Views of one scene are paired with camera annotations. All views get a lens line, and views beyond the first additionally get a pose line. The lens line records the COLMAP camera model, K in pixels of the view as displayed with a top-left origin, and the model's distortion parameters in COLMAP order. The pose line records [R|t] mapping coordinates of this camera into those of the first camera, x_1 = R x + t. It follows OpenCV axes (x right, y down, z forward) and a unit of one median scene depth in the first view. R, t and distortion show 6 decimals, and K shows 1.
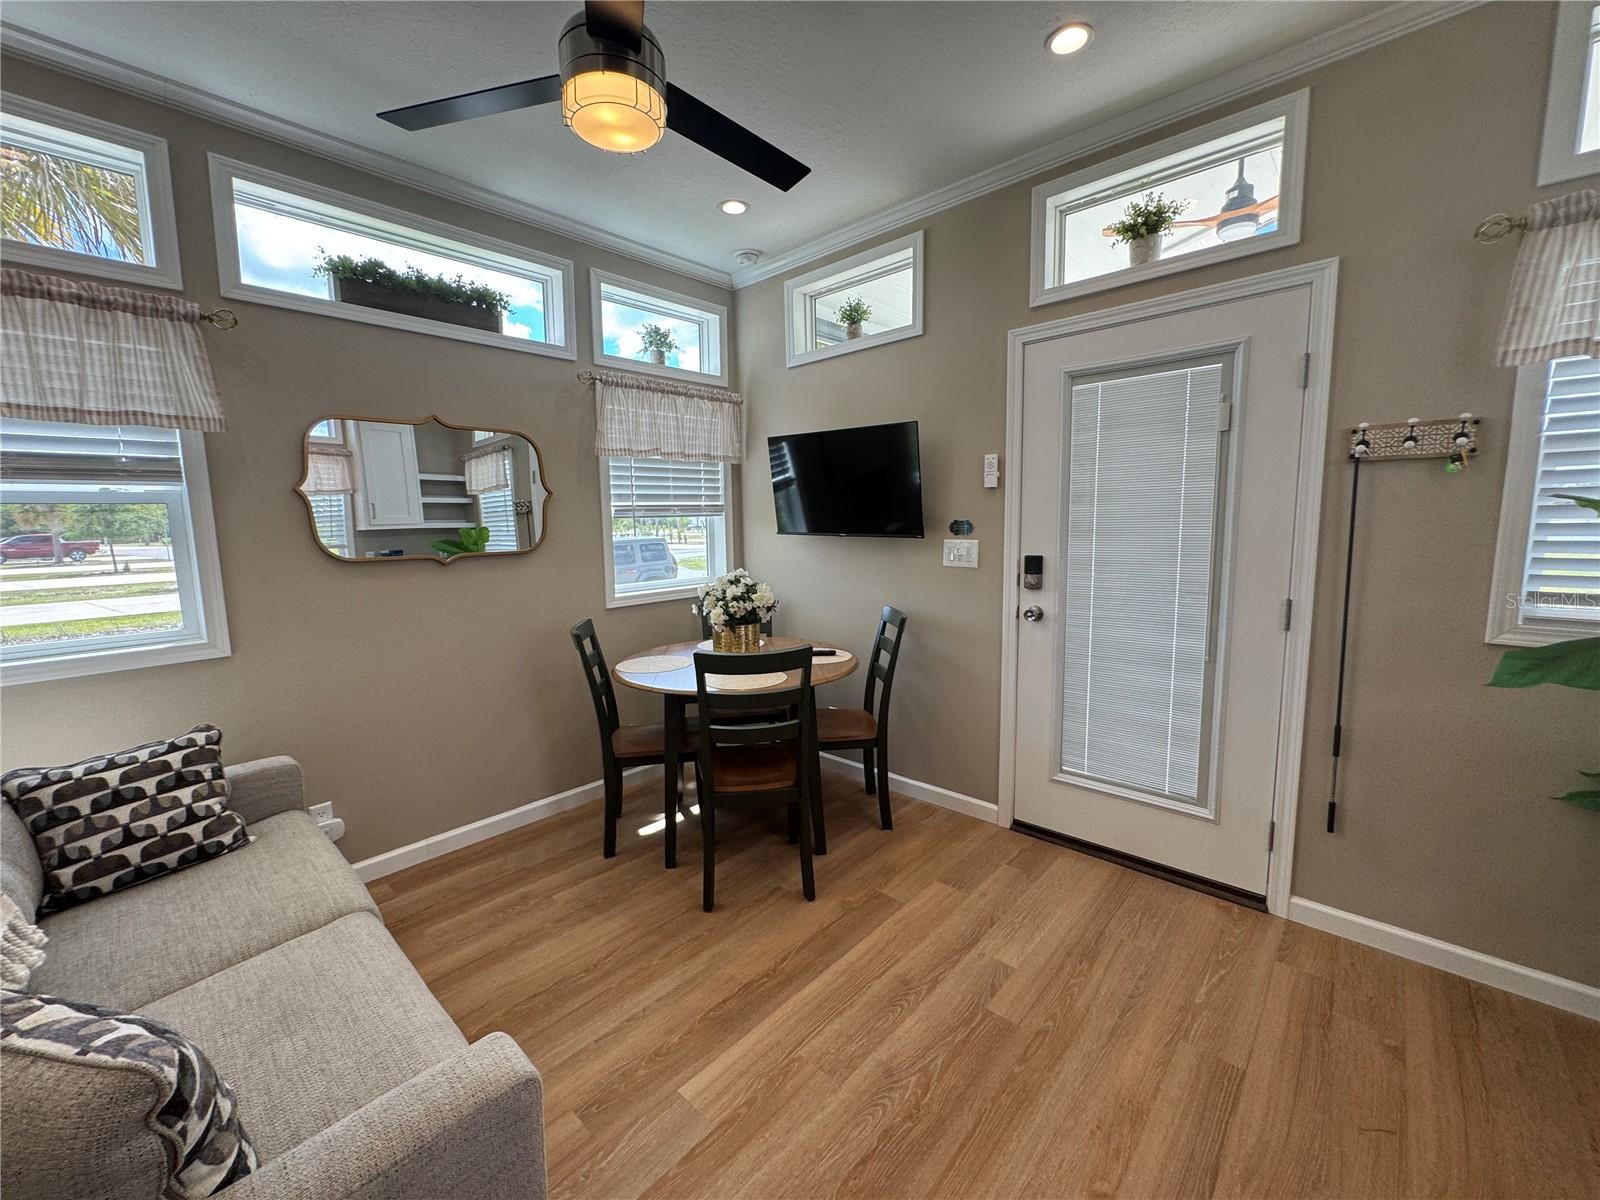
lens RADIAL K [[640.1, 0, 800.2], [0, 640.1, 598.8], [0, 0, 1]] dist [-0.002591, 0.000043]
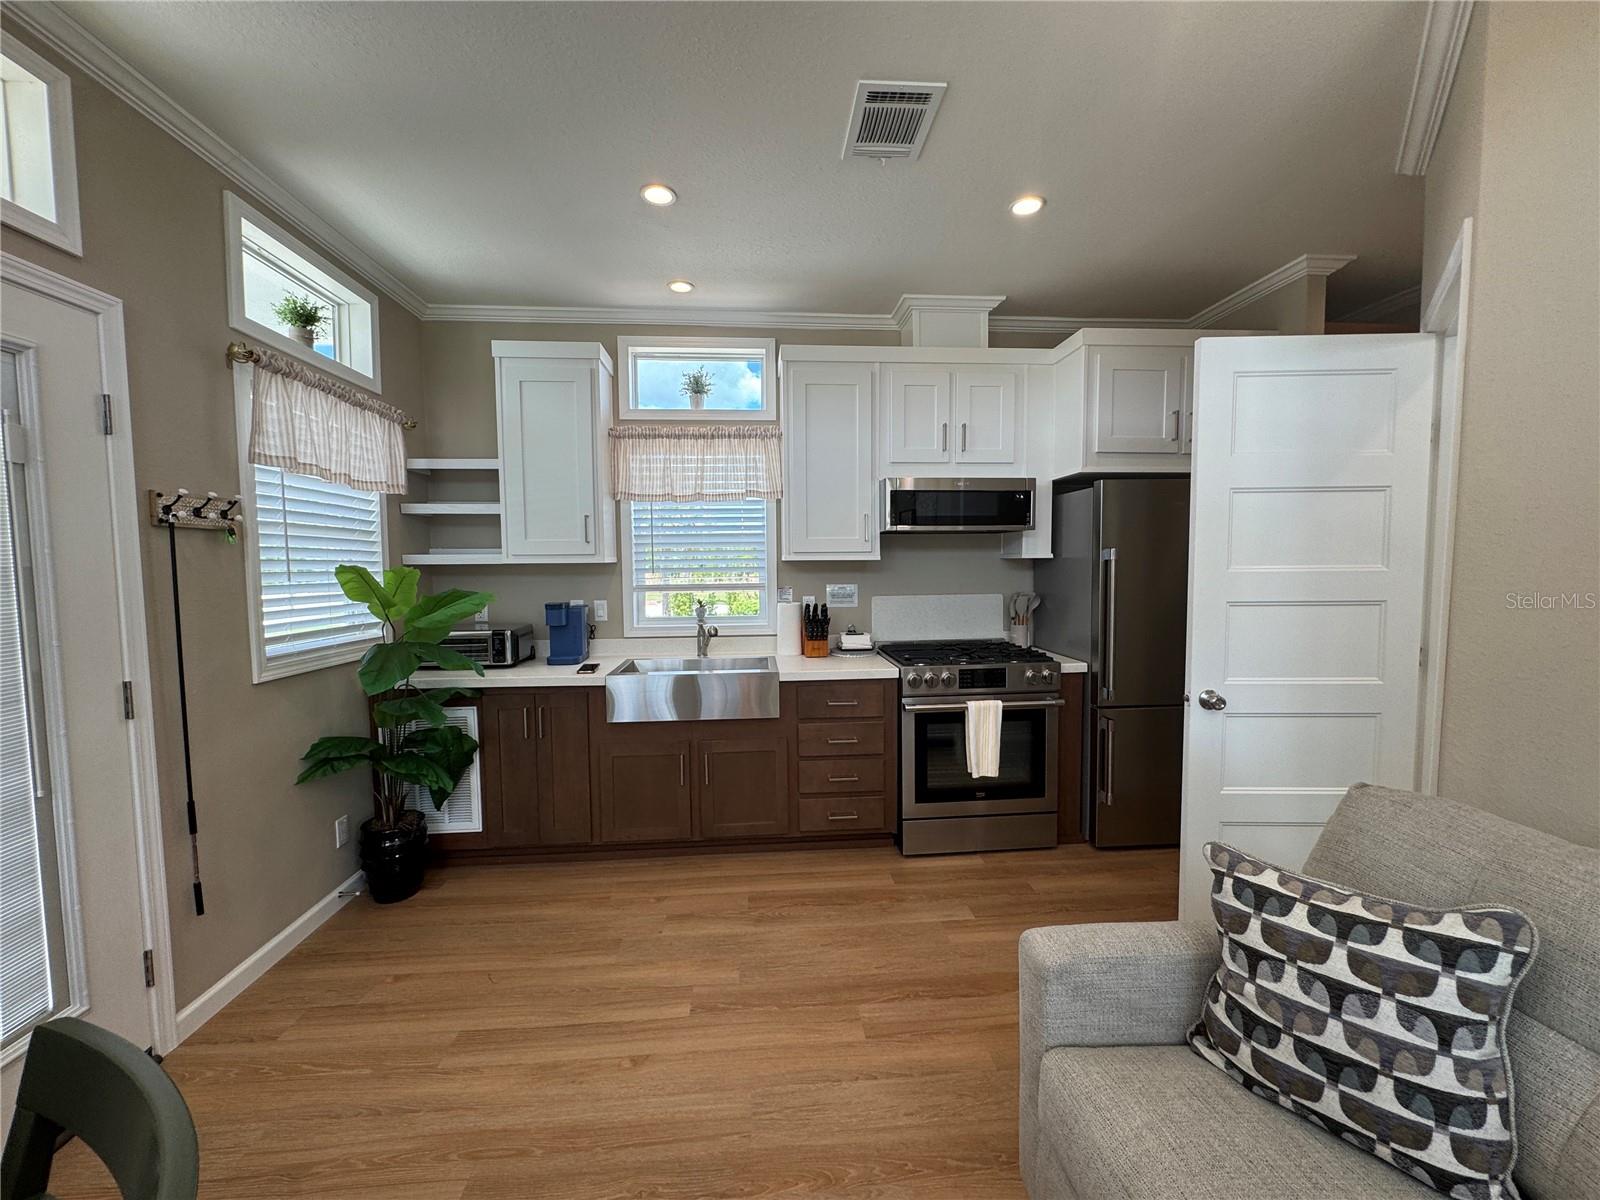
lens RADIAL K [[640.1, 0, 801.2], [0, 640.1, 600.1], [0, 0, 1]] dist [-0.002591, 0.000043]
pose [[-0.732792, -0.015927, 0.680267, -0.407121], [0.108964, 0.984078, 0.140417, -0.113902], [-0.671672, 0.177021, -0.719389, 0.894604]]
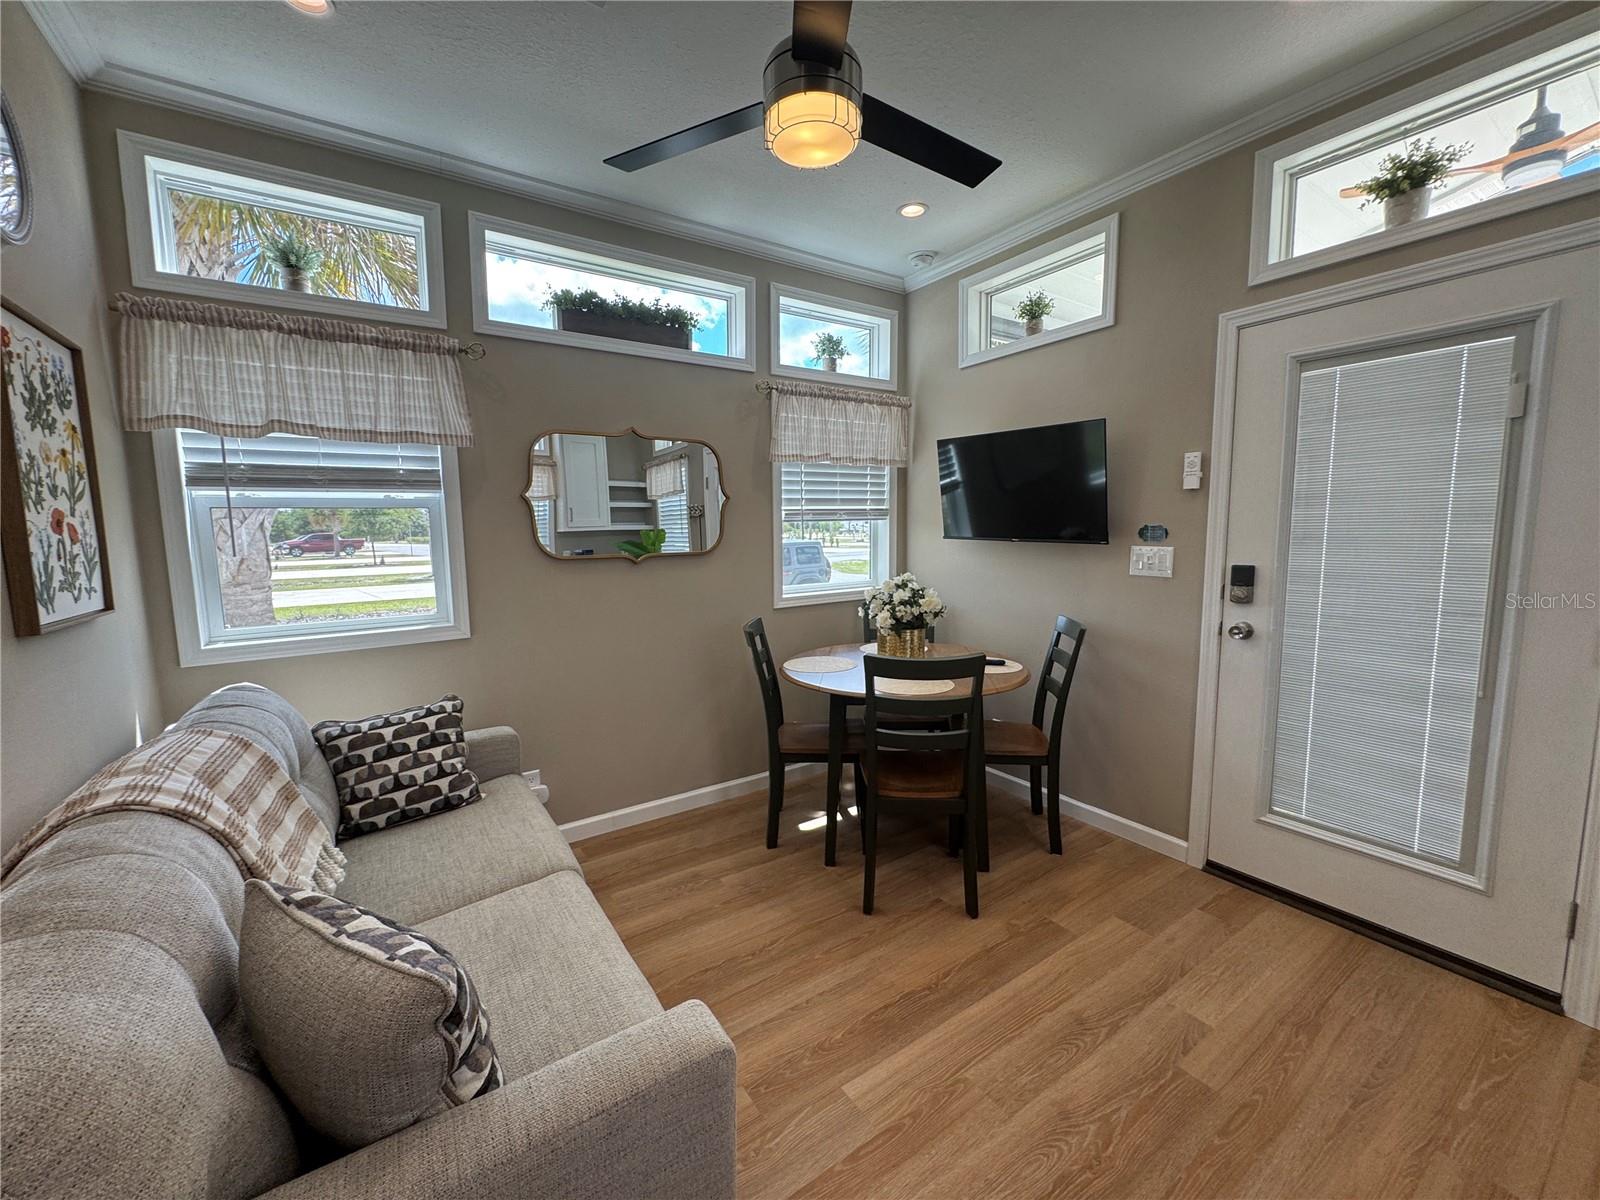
lens RADIAL K [[640.1, 0, 800.1], [0, 640.1, 598.9], [0, 0, 1]] dist [-0.002591, 0.000043]
pose [[0.972792, 0.031329, -0.229551, -0.032539], [-0.032747, 0.999461, -0.002368, 0.001140], [0.229353, 0.009821, 0.973294, -0.004196]]
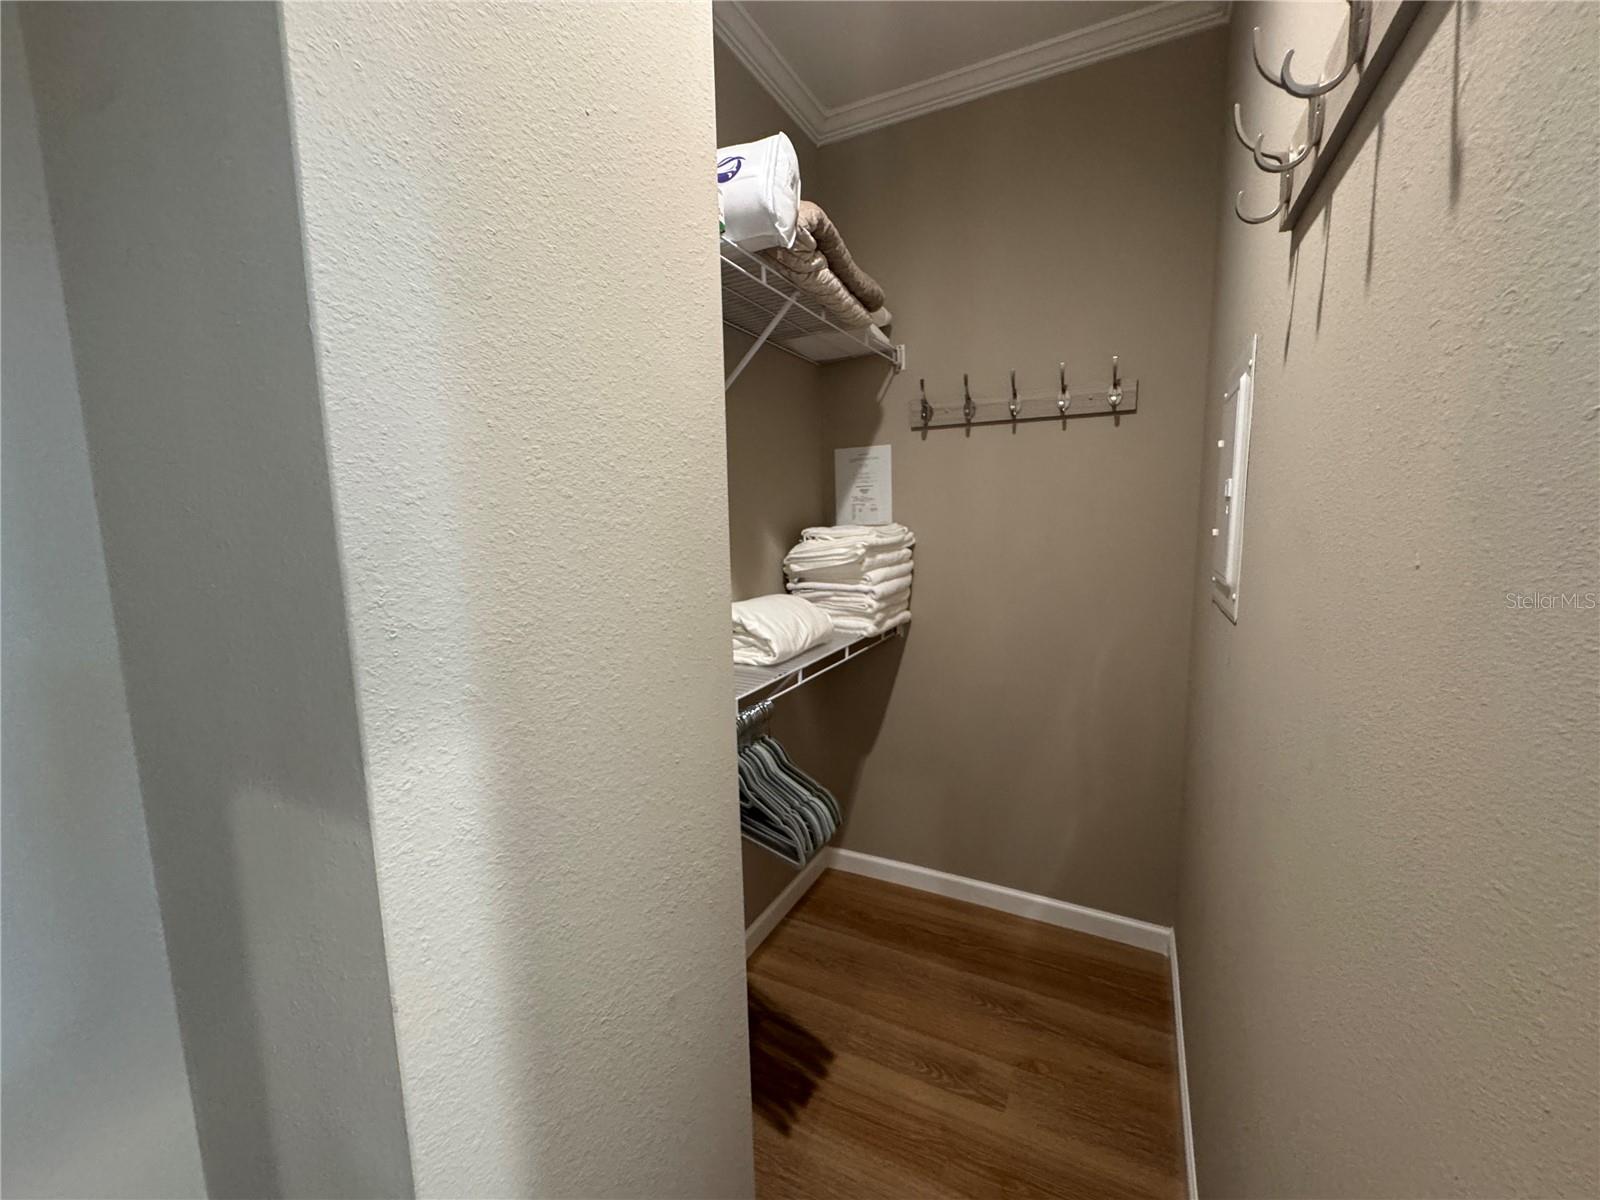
lens RADIAL K [[640.1, 0, 797.2], [0, 640.1, 604.4], [0, 0, 1]] dist [-0.002591, 0.000043]
pose [[0.259648, 0.140377, -0.955446, 0.701200], [-0.112541, 0.987036, 0.114435, -0.079223], [0.959123, 0.077814, 0.272080, 0.413361]]
